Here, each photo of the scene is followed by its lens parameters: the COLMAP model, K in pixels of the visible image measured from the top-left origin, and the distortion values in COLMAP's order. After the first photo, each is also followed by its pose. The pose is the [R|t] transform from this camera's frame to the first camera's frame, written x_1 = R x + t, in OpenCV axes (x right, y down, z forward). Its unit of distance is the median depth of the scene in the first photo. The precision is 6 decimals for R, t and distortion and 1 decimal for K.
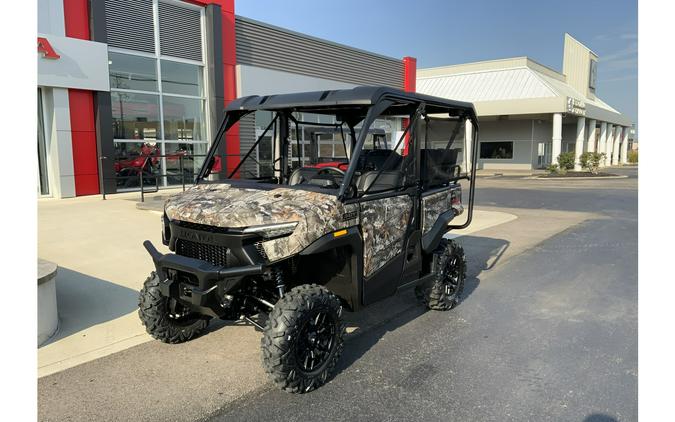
lens RADIAL K [[488.8, 0, 337.4], [0, 488.8, 209.7], [0, 0, 1]] dist [0.023126, -0.037453]
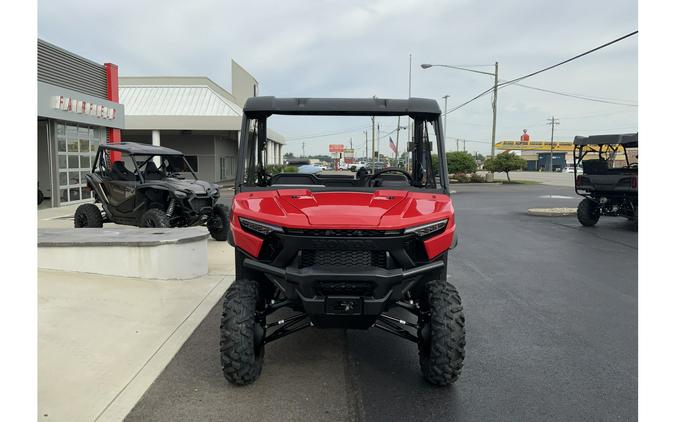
lens RADIAL K [[488.8, 0, 333.3], [0, 488.8, 191.4], [0, 0, 1]] dist [0.023126, -0.037453]
pose [[0.784903, -0.033324, 0.618722, -0.178117], [0.074373, 0.996400, -0.040684, -0.002047], [-0.615139, 0.077949, 0.784556, 0.053906]]
